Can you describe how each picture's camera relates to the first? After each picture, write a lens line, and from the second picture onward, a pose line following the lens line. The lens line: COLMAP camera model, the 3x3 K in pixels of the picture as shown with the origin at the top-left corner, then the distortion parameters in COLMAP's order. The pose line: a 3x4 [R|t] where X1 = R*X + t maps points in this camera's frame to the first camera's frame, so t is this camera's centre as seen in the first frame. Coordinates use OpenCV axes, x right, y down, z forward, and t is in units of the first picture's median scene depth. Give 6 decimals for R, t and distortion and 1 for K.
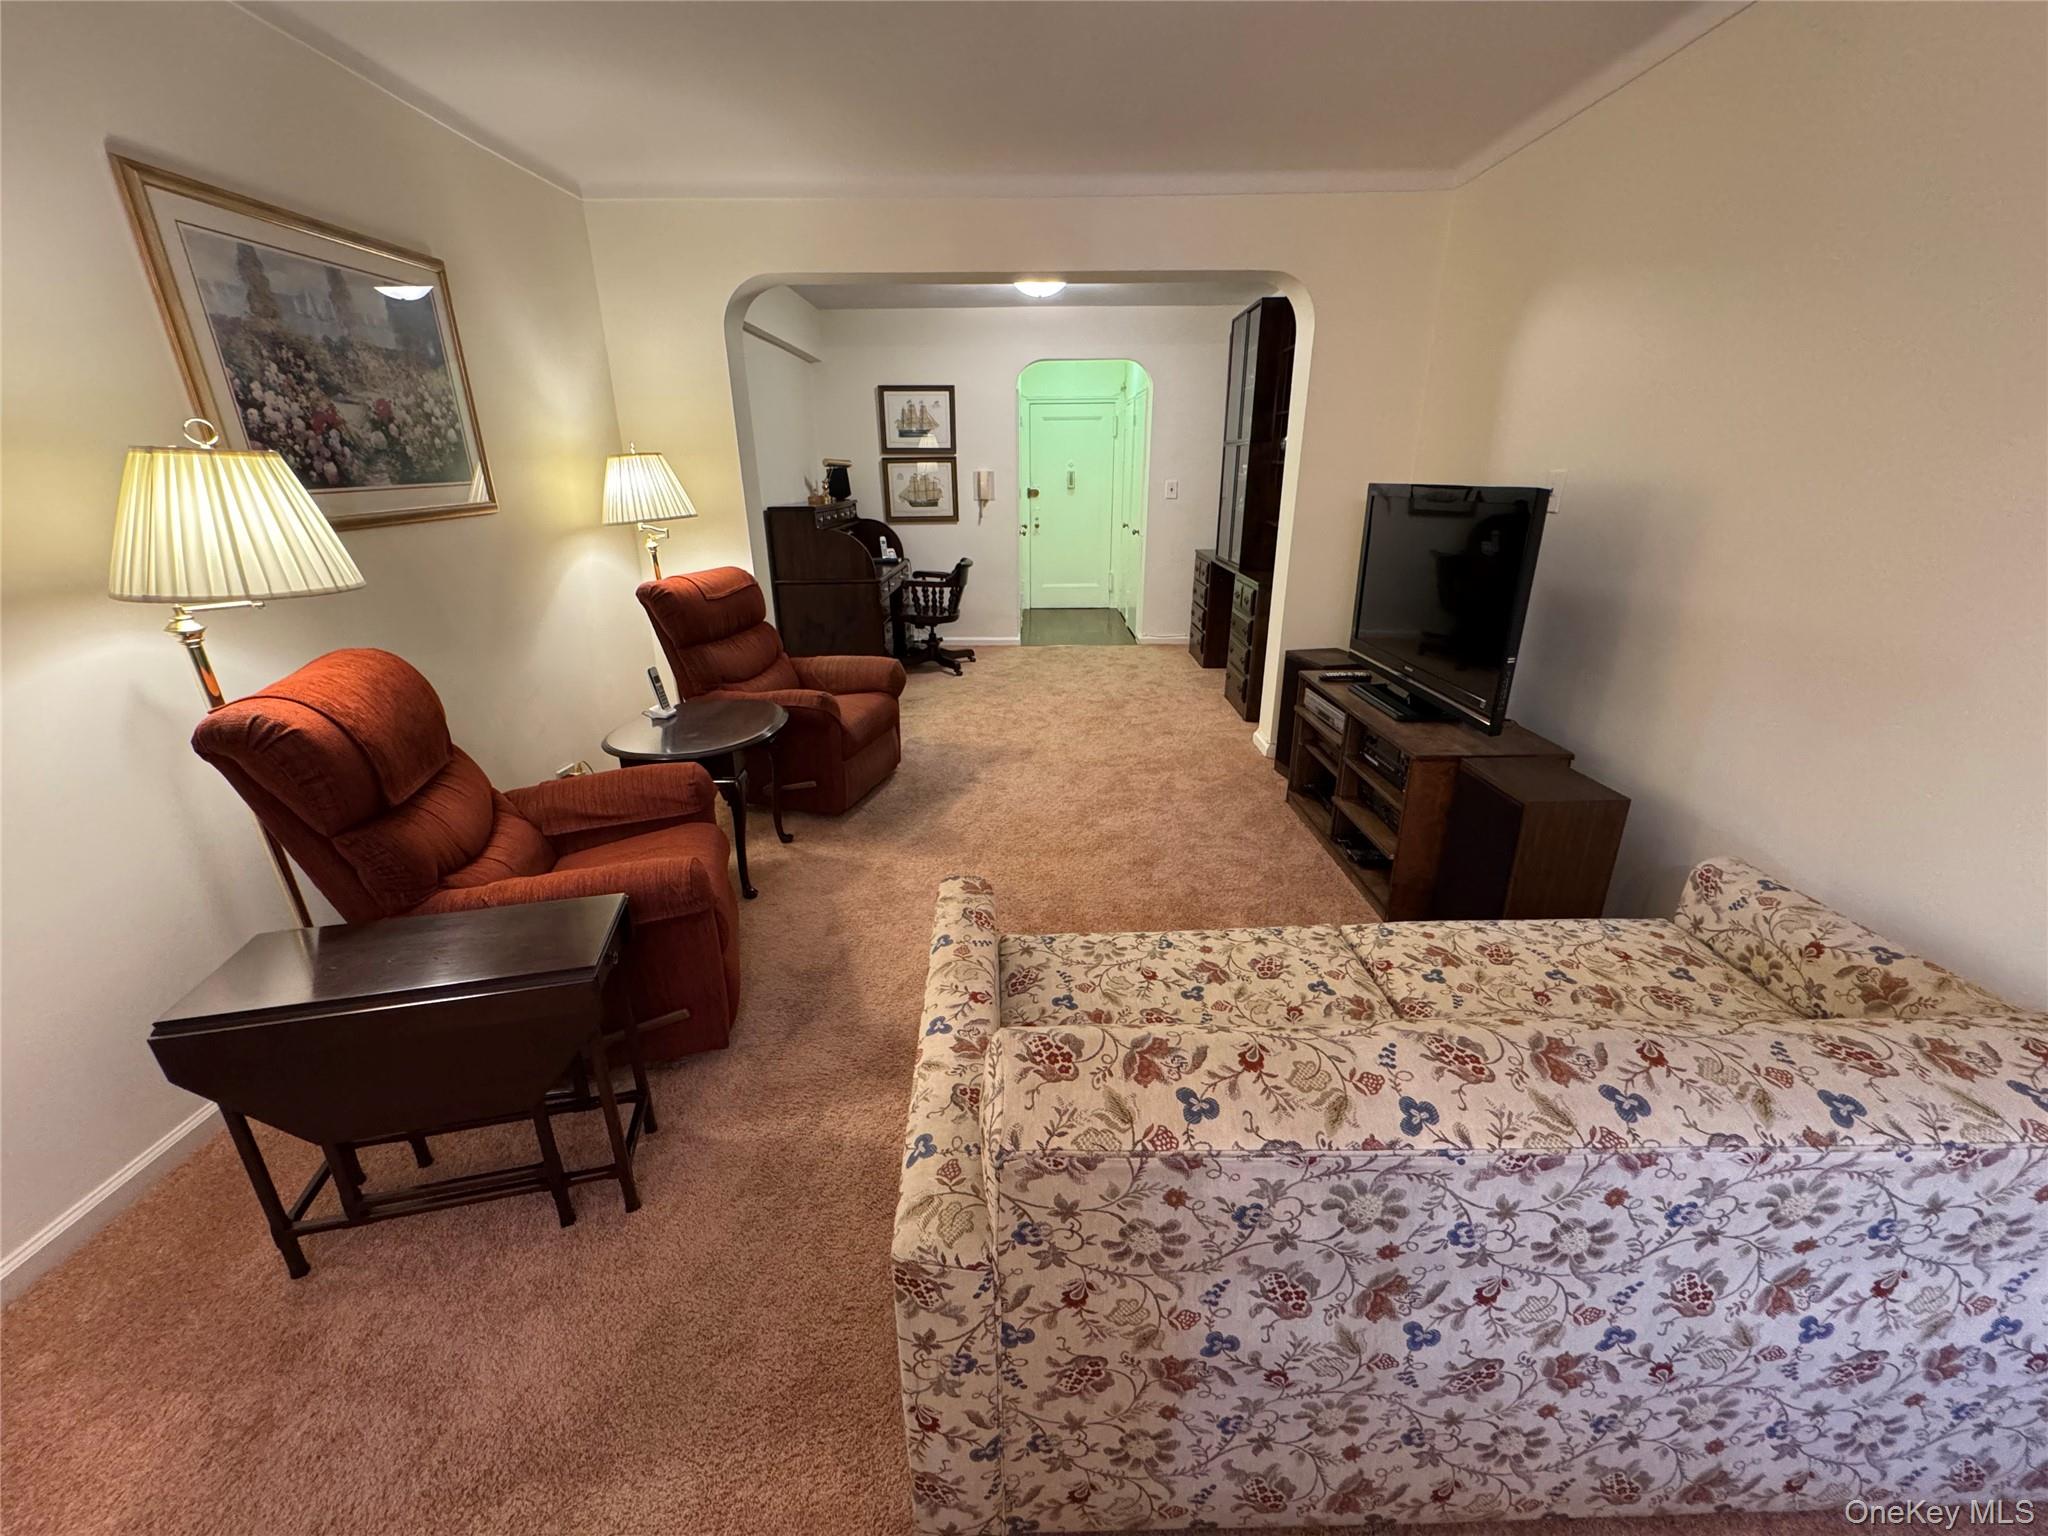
lens RADIAL K [[817.2, 0, 1025.1], [0, 817.2, 776.3], [0, 0, 1]] dist [-0.002958, -0.000152]
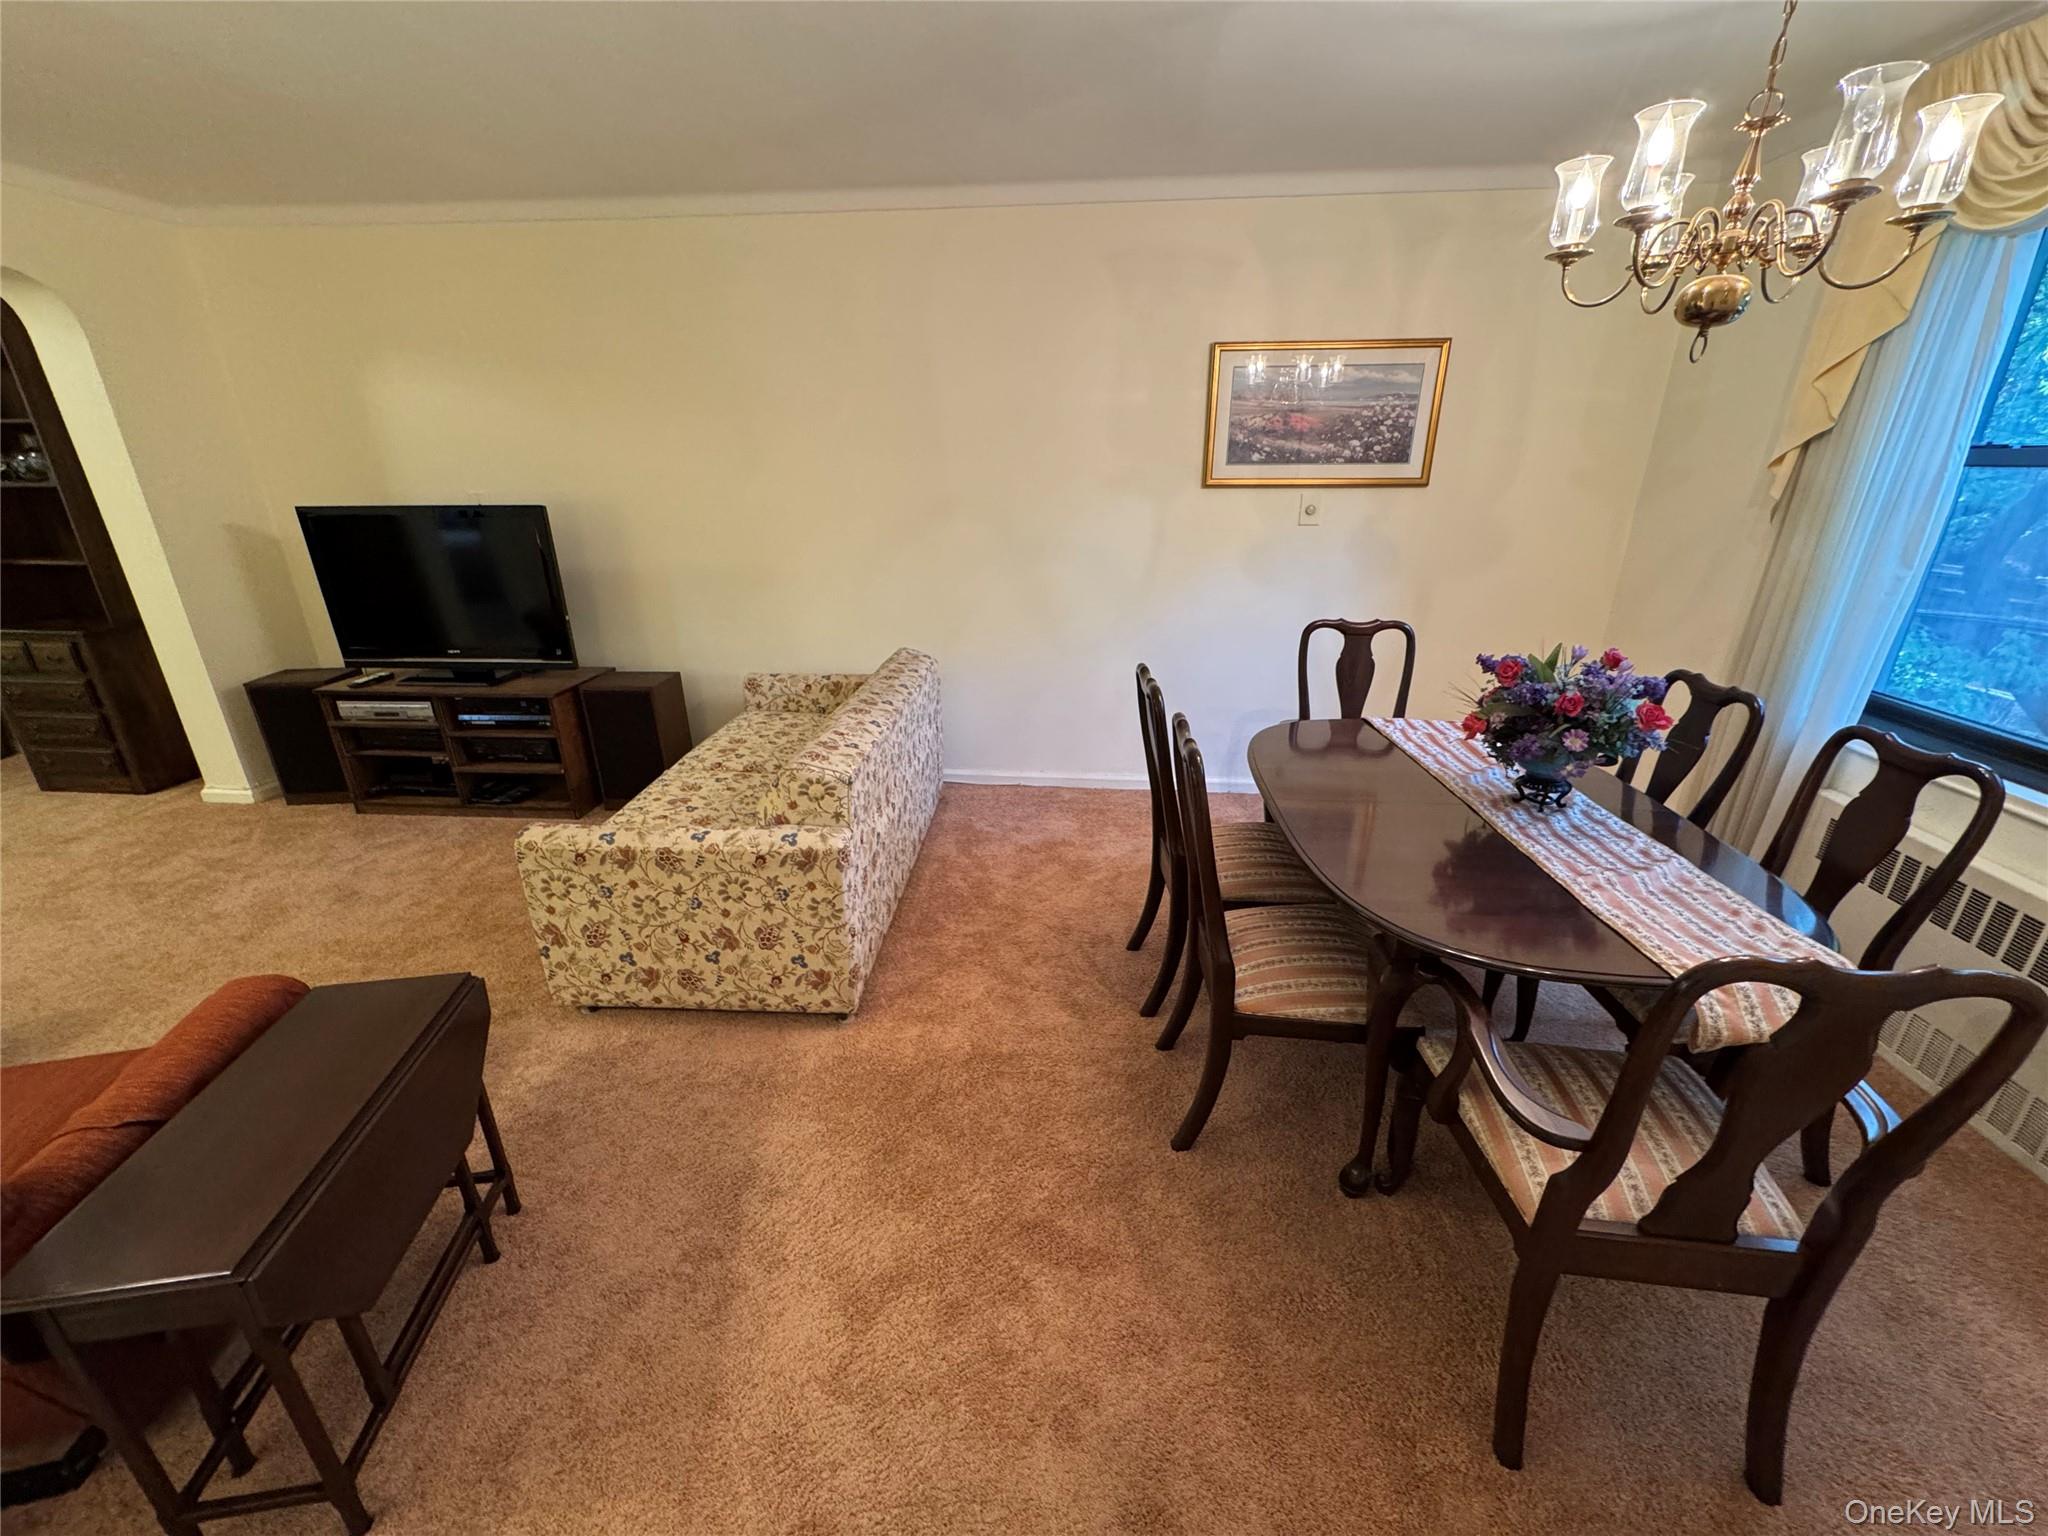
lens RADIAL K [[817.2, 0, 1017.1], [0, 817.2, 771.3], [0, 0, 1]] dist [-0.002958, -0.000152]
pose [[0.091464, -0.352619, 0.931286, -0.618716], [0.352100, 0.886247, 0.300985, -0.037461], [-0.931482, 0.300377, 0.205217, -0.006404]]
